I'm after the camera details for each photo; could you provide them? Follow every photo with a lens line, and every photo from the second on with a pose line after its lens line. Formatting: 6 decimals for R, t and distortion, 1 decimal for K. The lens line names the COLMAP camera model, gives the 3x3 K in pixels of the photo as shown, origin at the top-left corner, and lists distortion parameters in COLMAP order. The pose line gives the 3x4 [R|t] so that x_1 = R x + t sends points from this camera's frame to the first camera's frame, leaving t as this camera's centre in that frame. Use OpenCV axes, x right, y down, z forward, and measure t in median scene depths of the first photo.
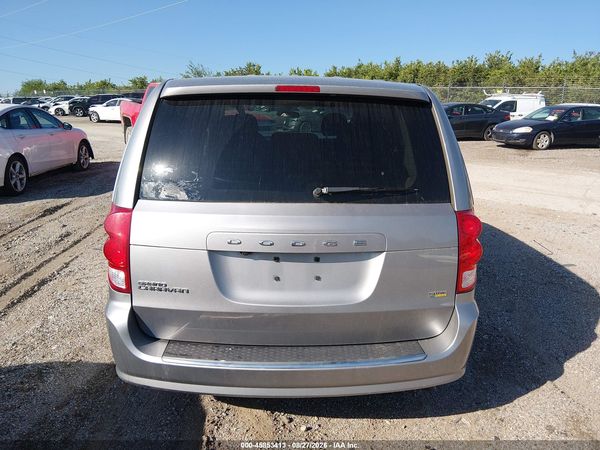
lens RADIAL K [[464.3, 0, 300.0], [0, 464.3, 225.0], [0, 0, 1]] dist [0.076148, -0.131485]
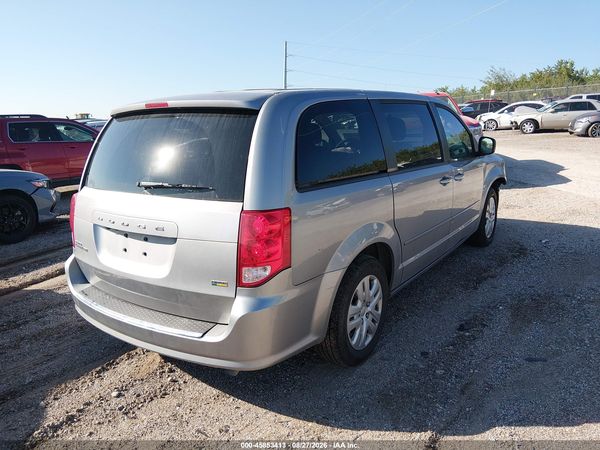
lens RADIAL K [[464.3, 0, 300.0], [0, 464.3, 225.0], [0, 0, 1]] dist [0.076148, -0.131485]
pose [[0.786479, 0.093958, -0.610428, 1.064340], [-0.104520, 0.994353, 0.018387, -0.029225], [0.608708, 0.049341, 0.791858, 0.227814]]
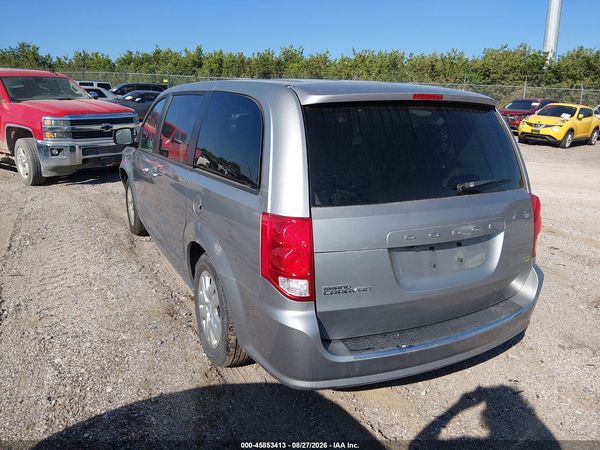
lens RADIAL K [[464.3, 0, 300.0], [0, 464.3, 225.0], [0, 0, 1]] dist [0.076148, -0.131485]
pose [[0.897995, -0.108871, 0.426323, -0.755062], [0.098219, 0.994056, 0.046967, -0.062883], [-0.428902, -0.000303, 0.903351, 0.102063]]
